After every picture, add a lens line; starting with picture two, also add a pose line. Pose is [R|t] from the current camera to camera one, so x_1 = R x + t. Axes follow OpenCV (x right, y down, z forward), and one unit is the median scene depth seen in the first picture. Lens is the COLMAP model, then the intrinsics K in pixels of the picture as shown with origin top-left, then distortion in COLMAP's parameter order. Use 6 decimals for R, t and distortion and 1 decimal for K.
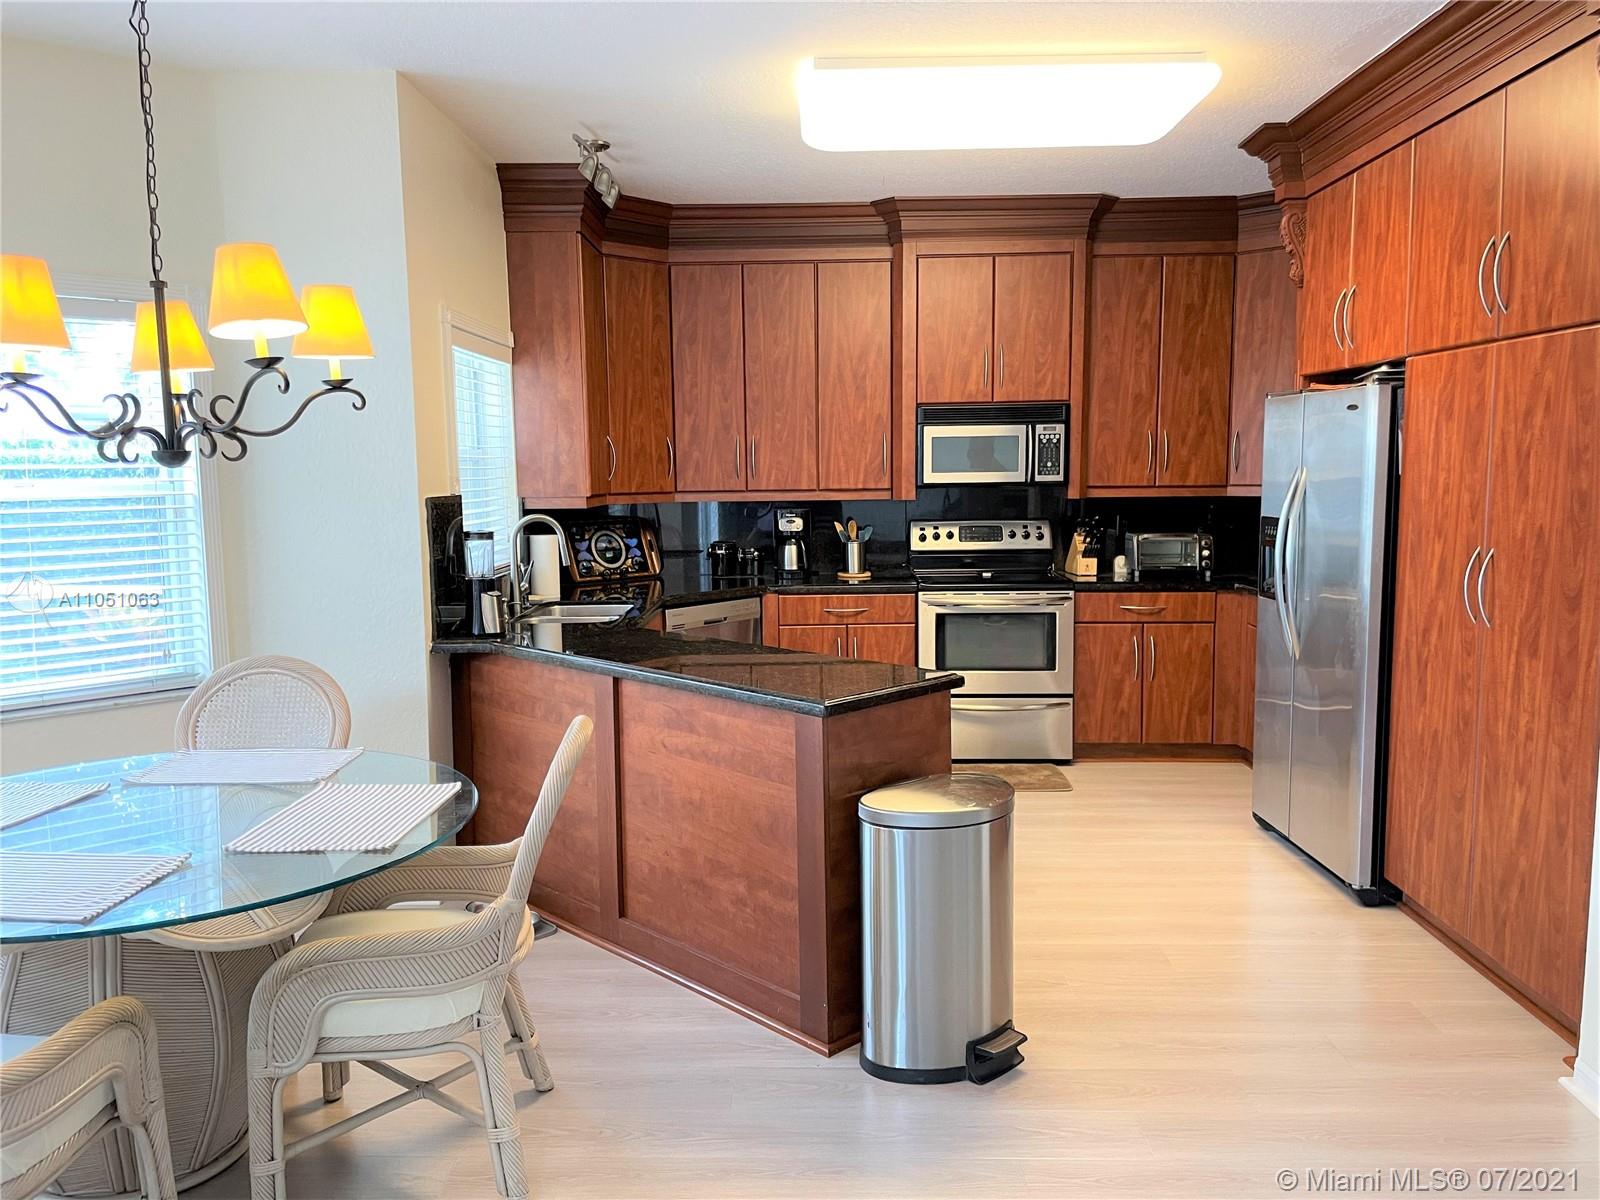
lens RADIAL K [[1206.1, 0, 792.0], [0, 1206.1, 599.3], [0, 0, 1]] dist [0.033014, -0.025571]
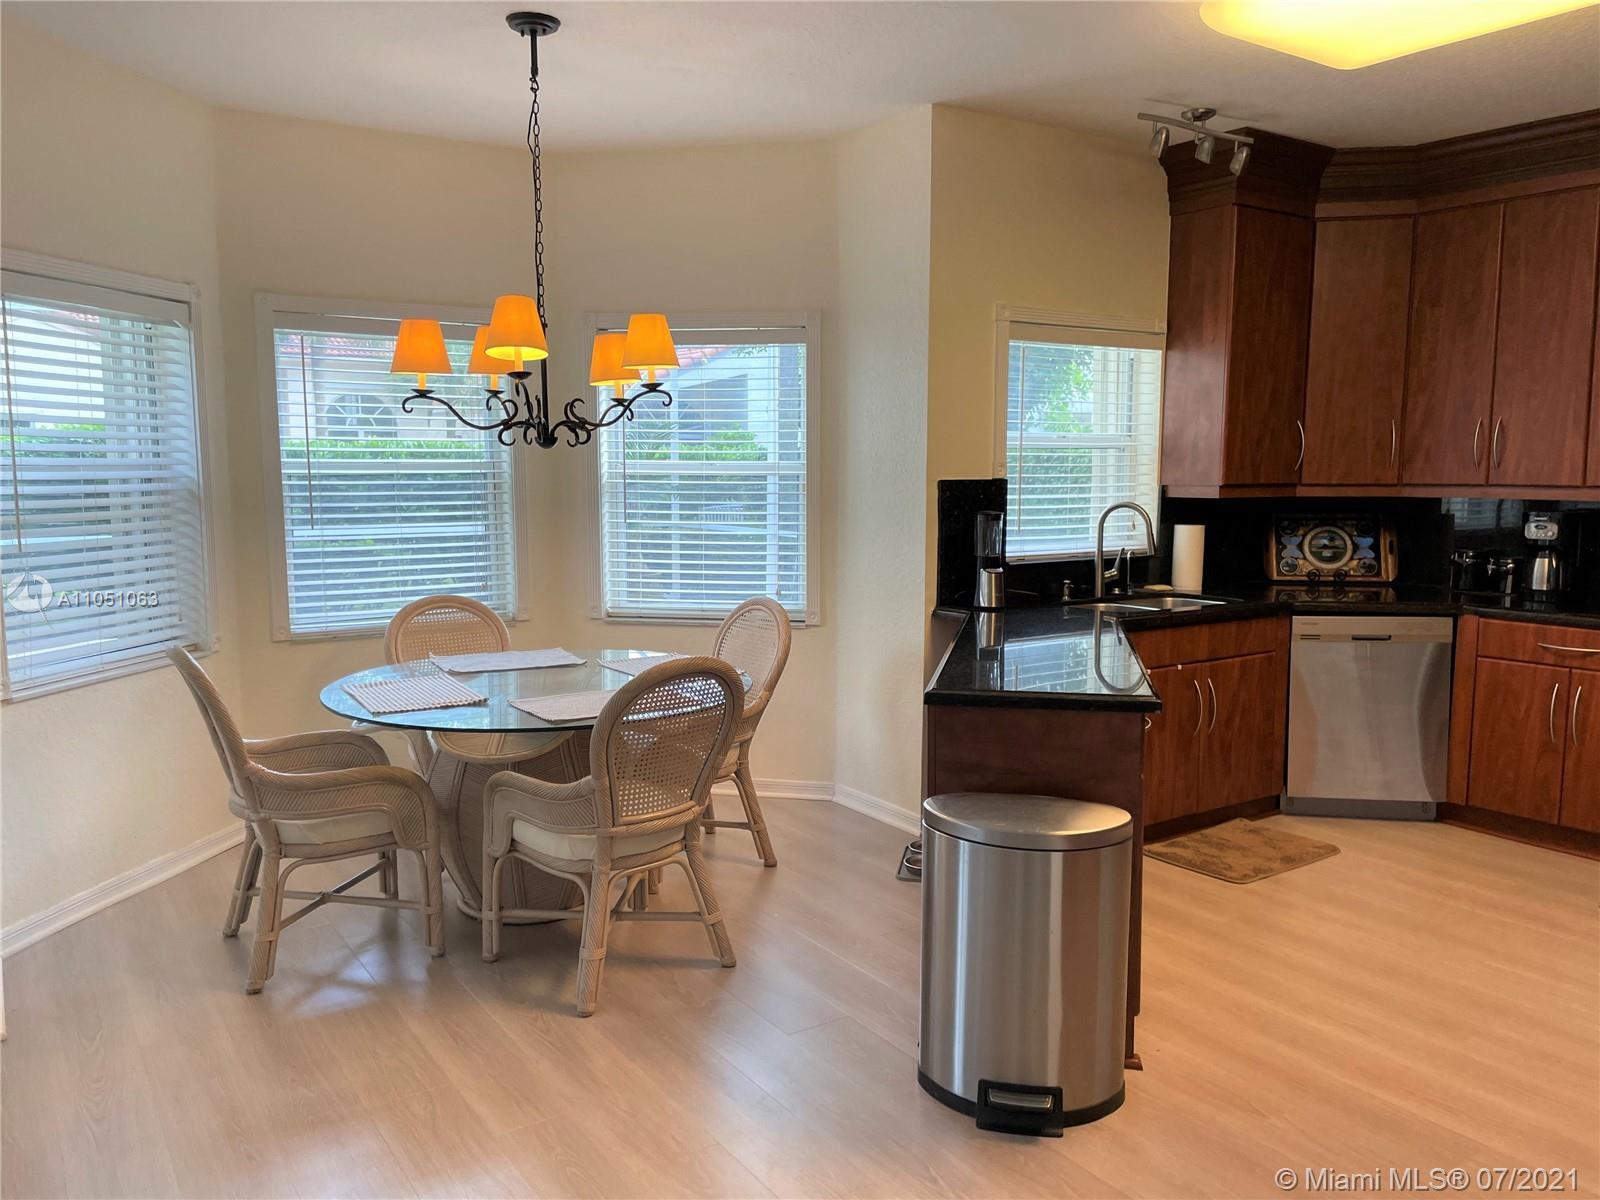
lens RADIAL K [[1206.1, 0, 788.2], [0, 1206.1, 610.2], [0, 0, 1]] dist [0.033014, -0.025571]
pose [[0.563675, 0.111842, -0.818390, 0.382852], [-0.098978, 0.992797, 0.067504, -0.017080], [0.820045, 0.042952, 0.570685, 0.168468]]
